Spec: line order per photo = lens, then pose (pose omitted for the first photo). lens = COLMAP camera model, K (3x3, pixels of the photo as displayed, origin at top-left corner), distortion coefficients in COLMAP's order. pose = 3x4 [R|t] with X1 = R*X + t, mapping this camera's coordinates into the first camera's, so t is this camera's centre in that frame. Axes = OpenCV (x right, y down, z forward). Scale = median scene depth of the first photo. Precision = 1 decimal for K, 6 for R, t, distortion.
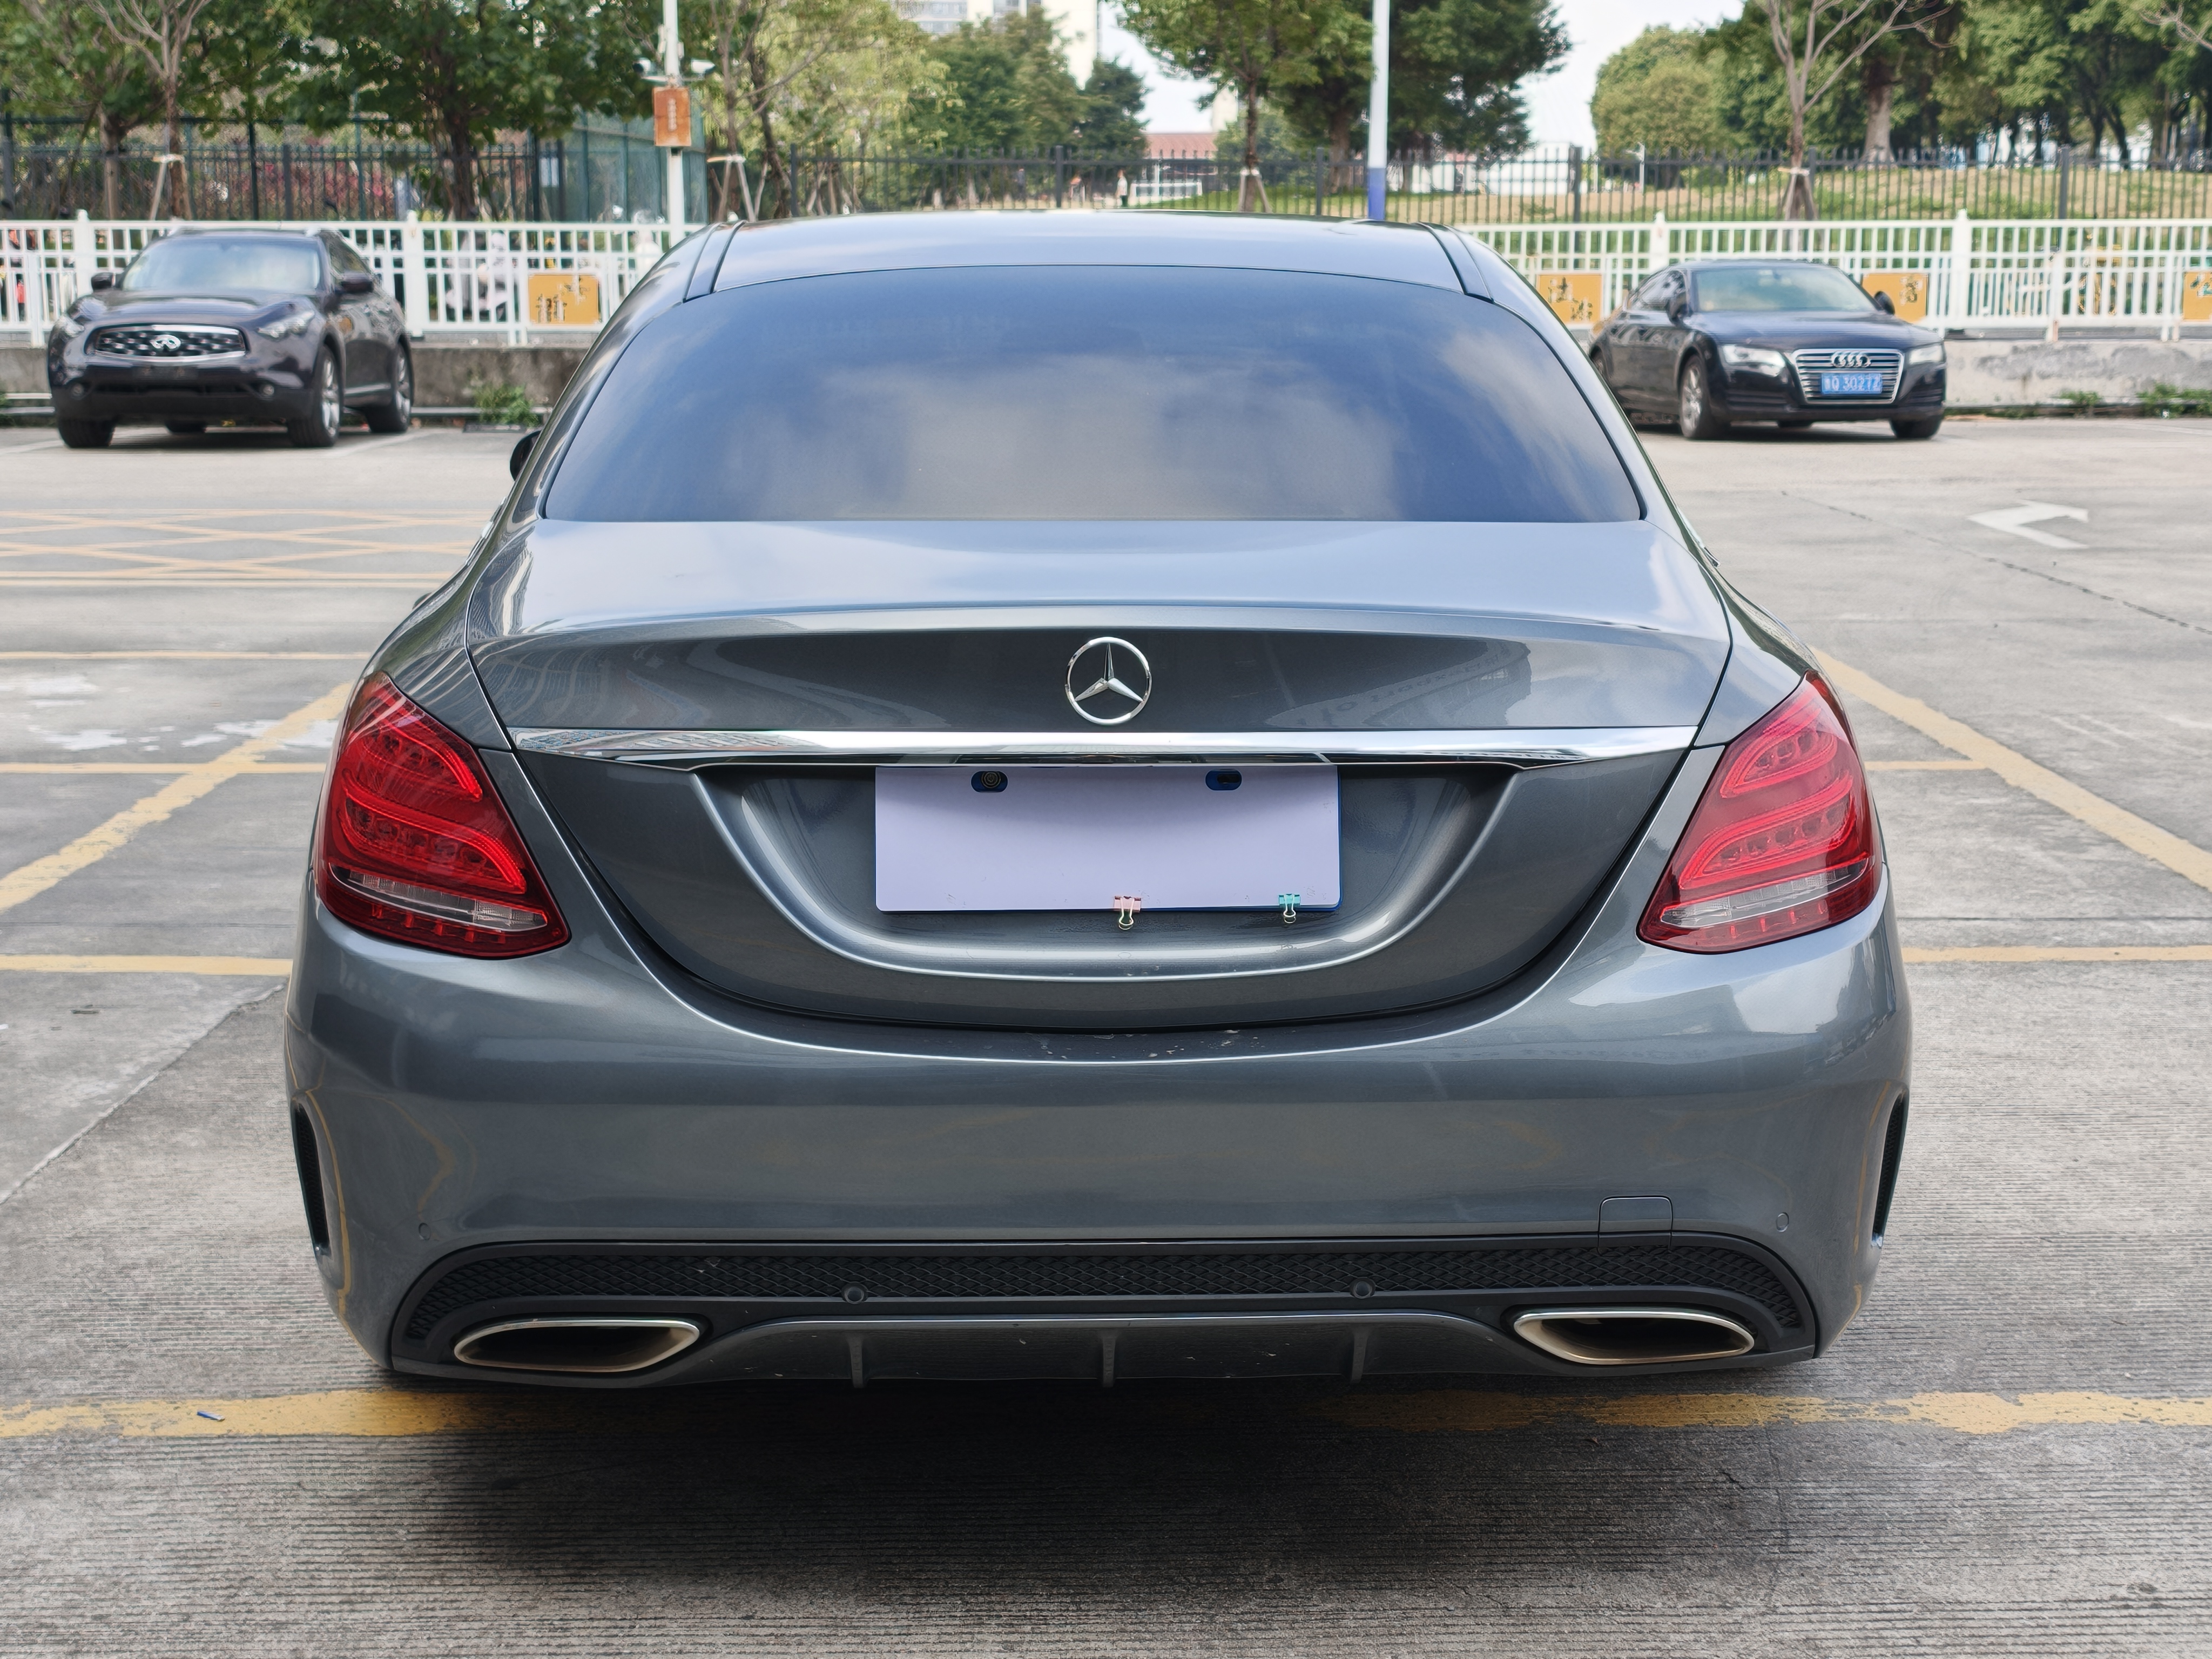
lens RADIAL K [[3168.3, 0, 1142.9], [0, 3168.3, 802.3], [0, 0, 1]] dist [0.071116, 0.000000]
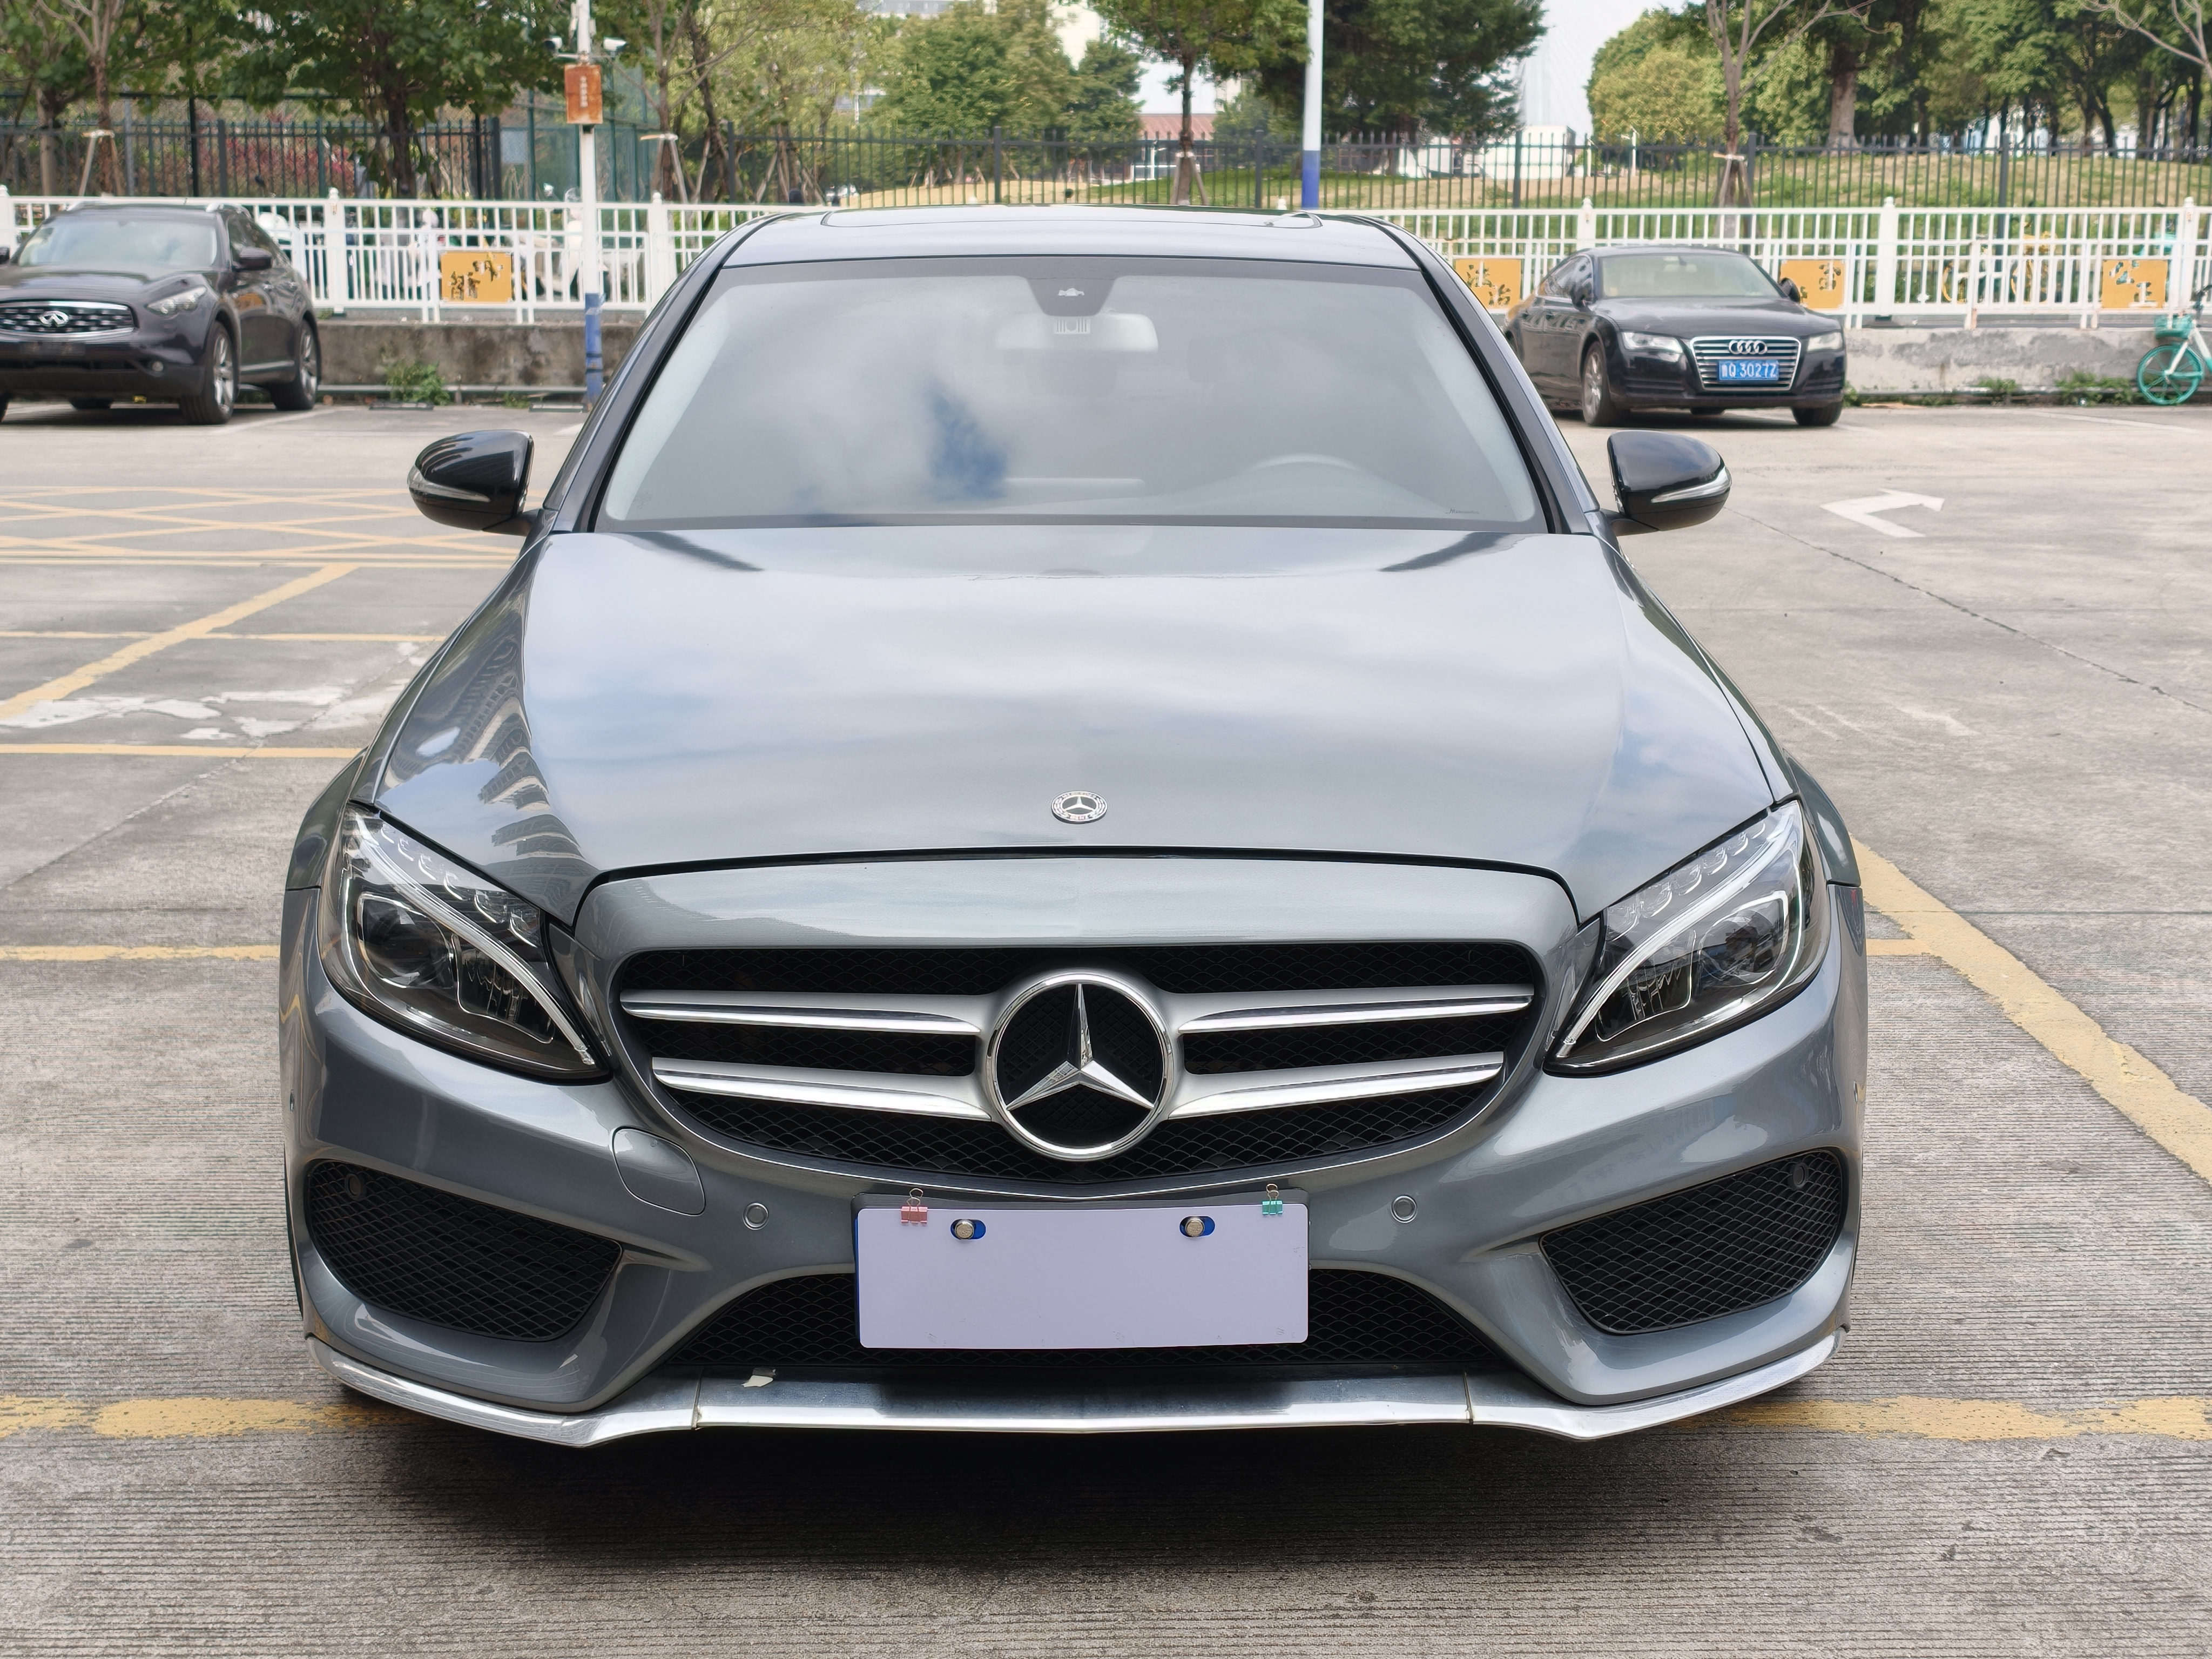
lens RADIAL K [[3168.3, 0, 1152.6], [0, 3168.3, 782.4], [0, 0, 1]] dist [0.071116, 0.000000]
pose [[0.999983, 0.005872, 0.000289, 0.030037], [-0.005872, 0.999983, -0.000363, -0.000656], [-0.000292, 0.000361, 1.000000, 0.002007]]
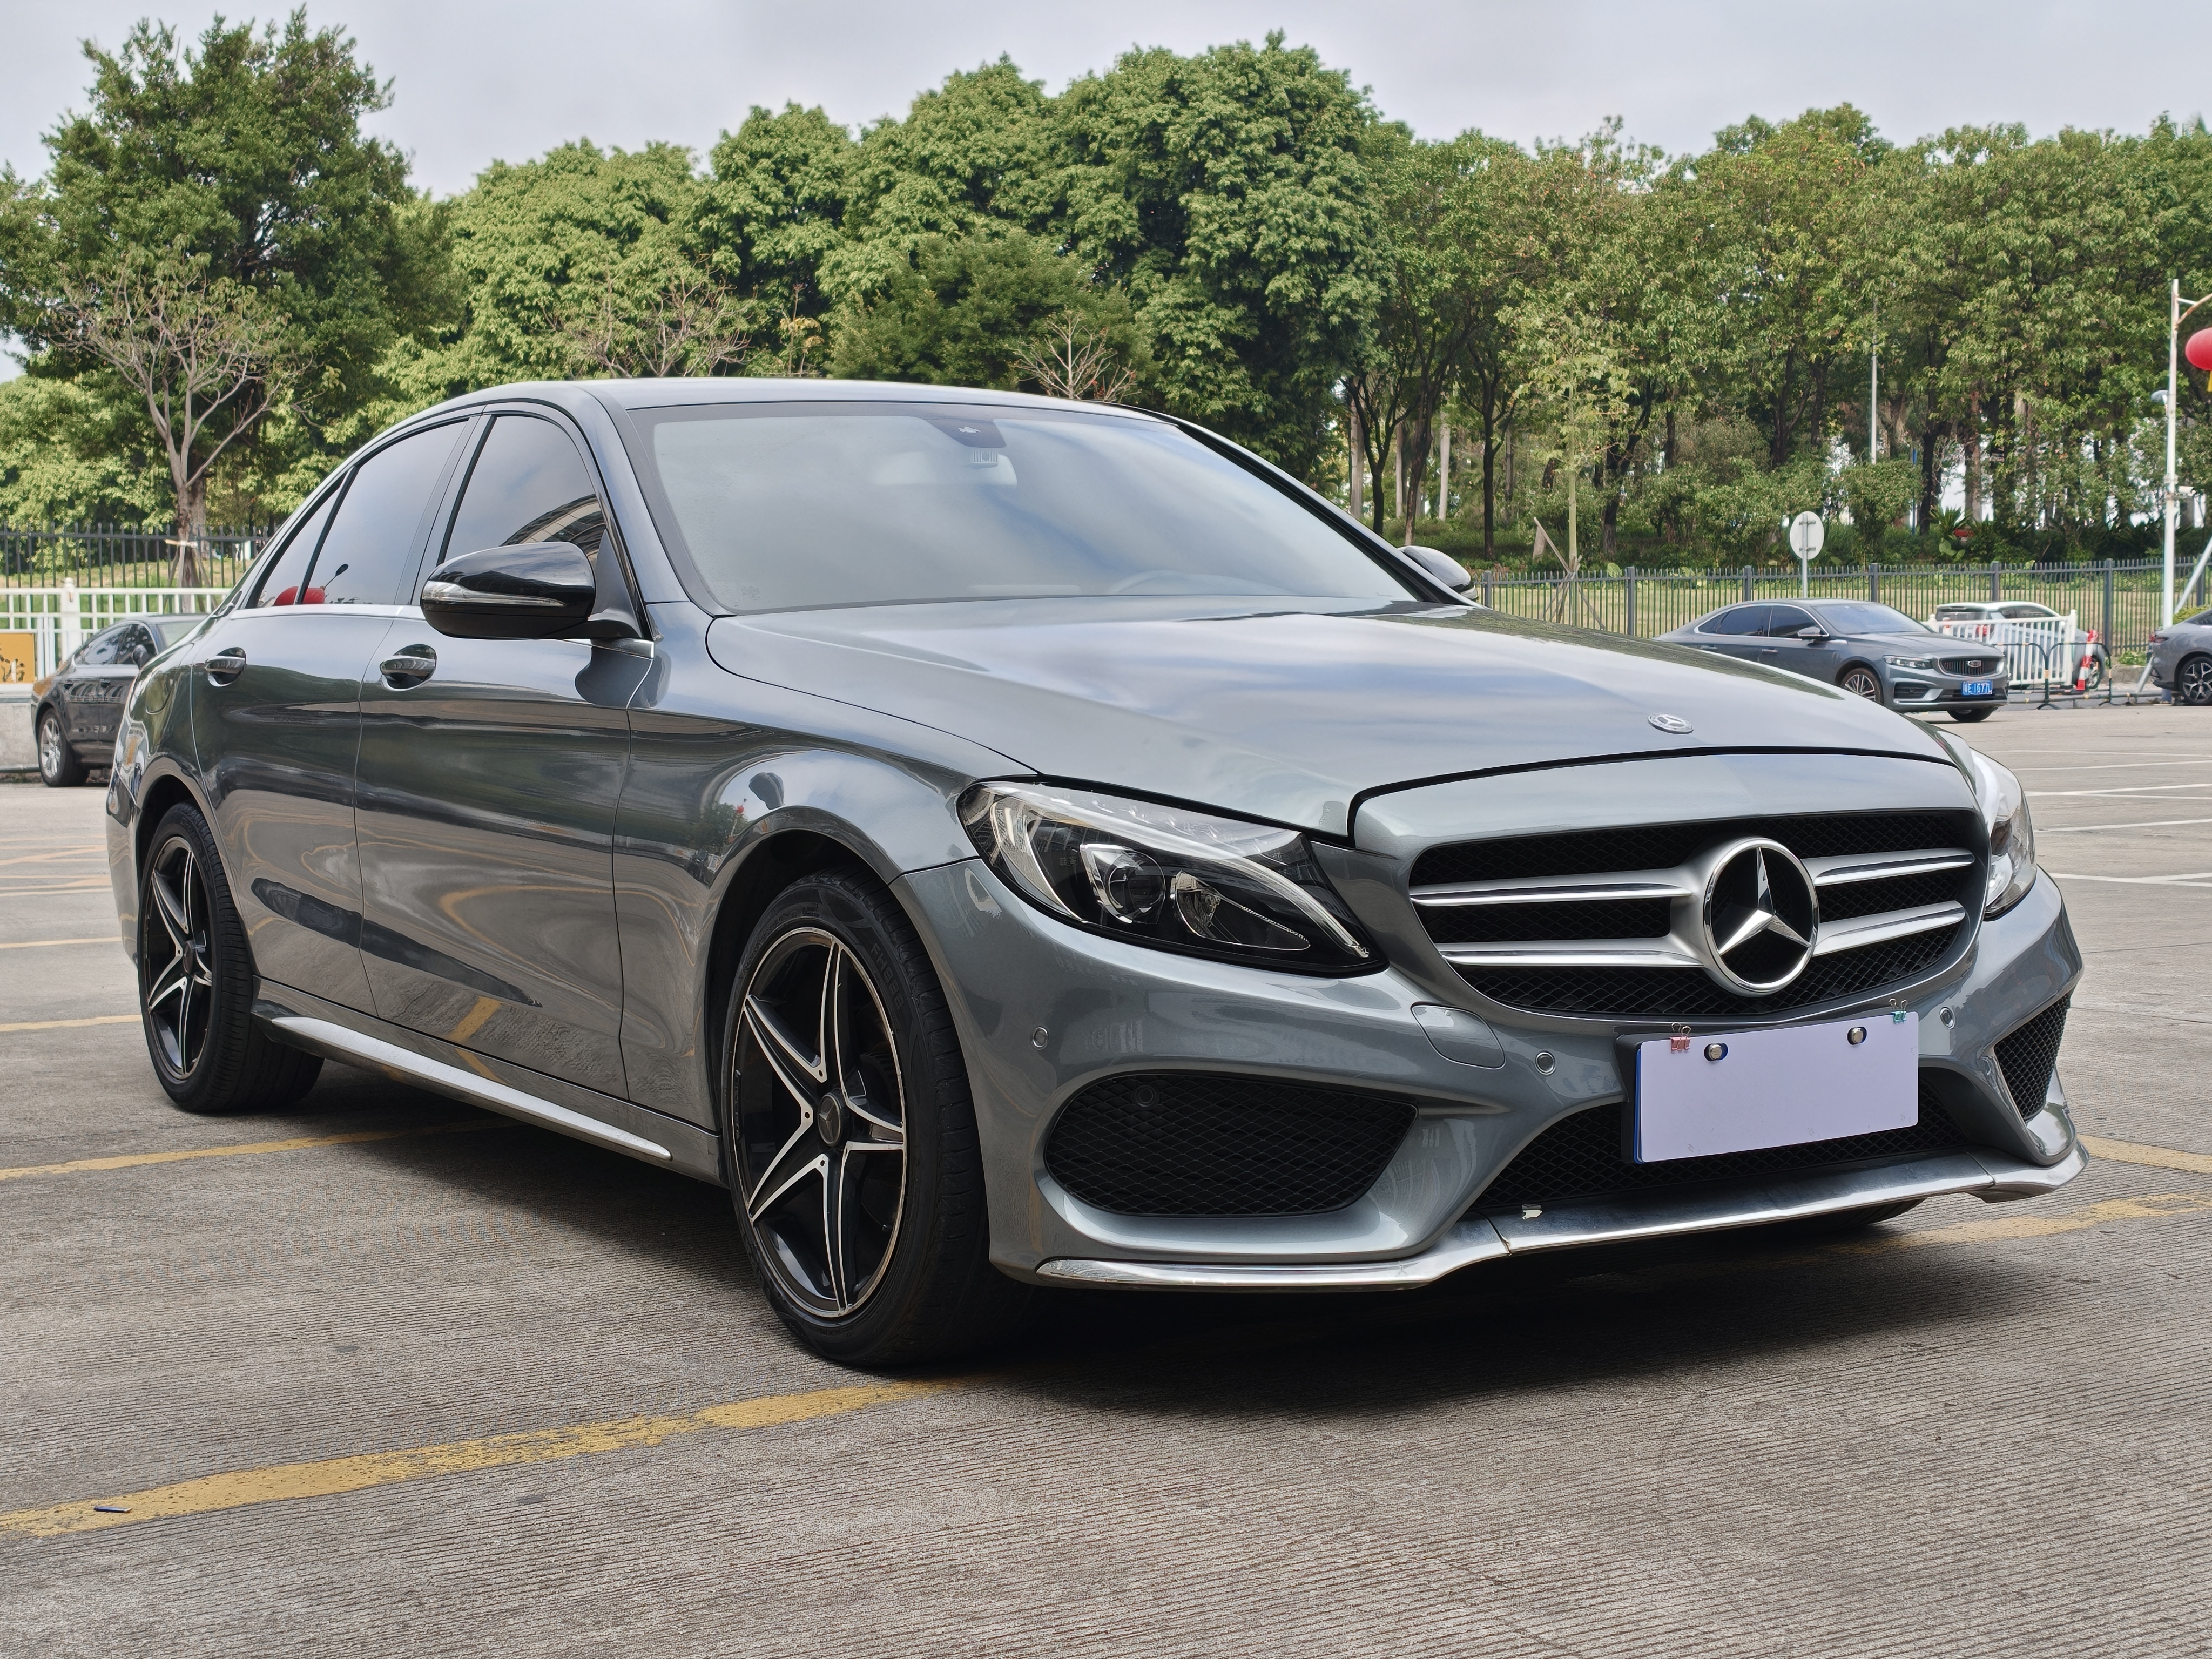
lens RADIAL K [[3168.3, 0, 1125.8], [0, 3168.3, 834.6], [0, 0, 1]] dist [0.071116, 0.000000]
pose [[0.858865, -0.041624, 0.510508, -0.070375], [0.101744, 0.990695, -0.090394, 0.016130], [-0.501996, 0.129577, 0.855108, 0.008994]]
